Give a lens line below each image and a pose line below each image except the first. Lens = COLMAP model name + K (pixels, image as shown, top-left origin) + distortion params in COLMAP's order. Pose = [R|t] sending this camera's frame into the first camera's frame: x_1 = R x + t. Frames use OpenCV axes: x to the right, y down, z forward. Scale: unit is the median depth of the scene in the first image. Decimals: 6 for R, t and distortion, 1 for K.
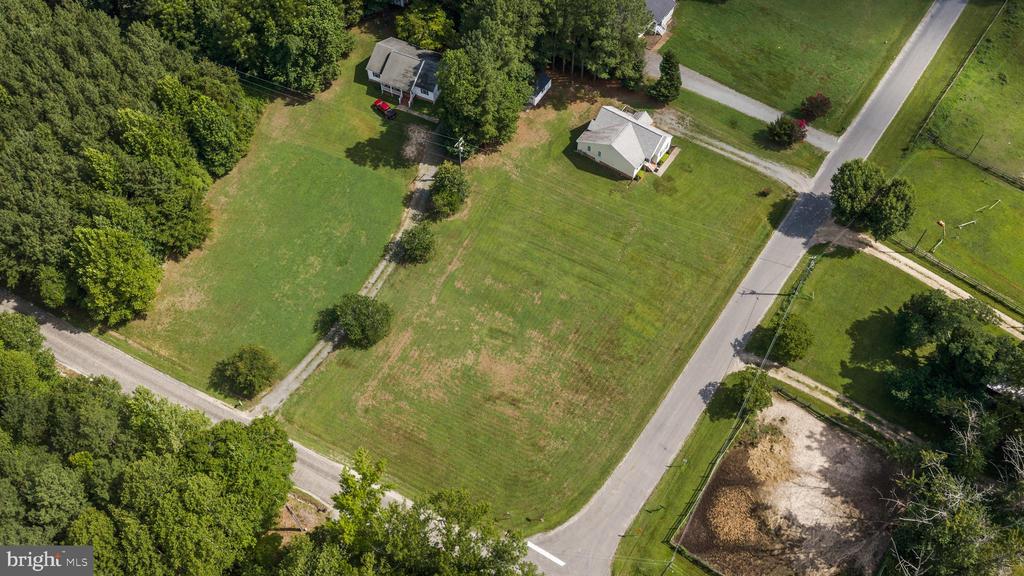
lens RADIAL K [[853.5, 0, 511.1], [0, 853.5, 288.9], [0, 0, 1]] dist [-0.000370, -0.012395]
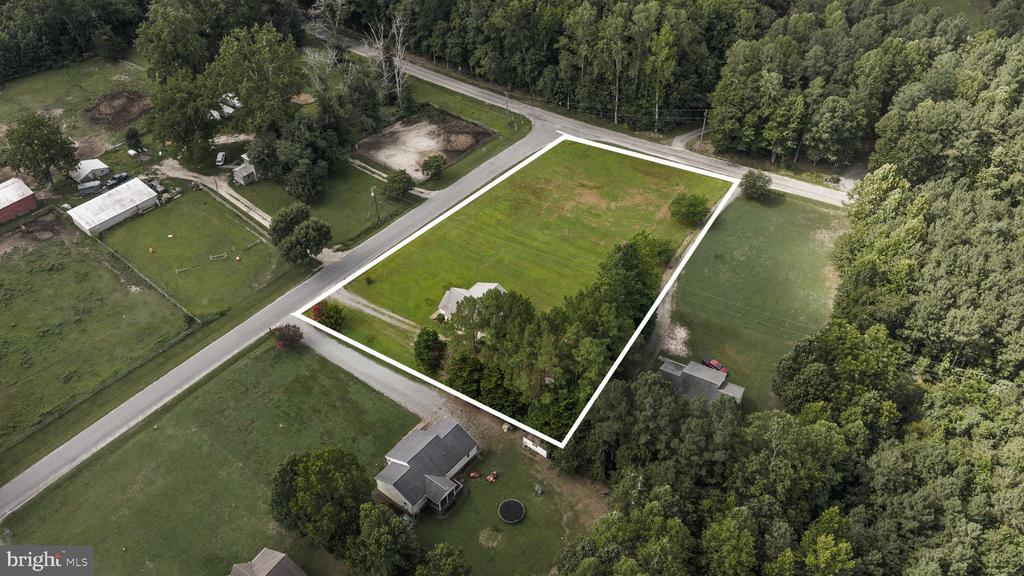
lens RADIAL K [[853.5, 0, 514.4], [0, 853.5, 286.4], [0, 0, 1]] dist [-0.000370, -0.012395]
pose [[-0.998406, -0.037339, 0.042318, 0.047252], [0.048310, -0.177820, 0.982876, -1.223318], [-0.029175, 0.983354, 0.179341, 0.767080]]
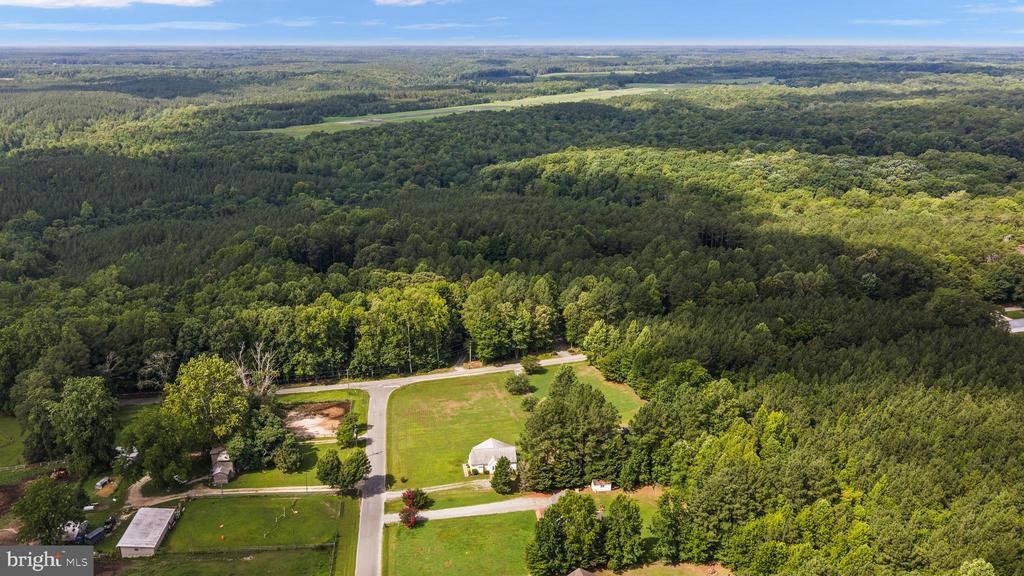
lens RADIAL K [[853.5, 0, 512.2], [0, 853.5, 288.6], [0, 0, 1]] dist [-0.000370, -0.012395]
pose [[-0.729491, 0.184706, -0.658579, 1.091096], [-0.582759, 0.336256, 0.739813, -1.470230], [0.358100, 0.923480, -0.137657, 0.933621]]
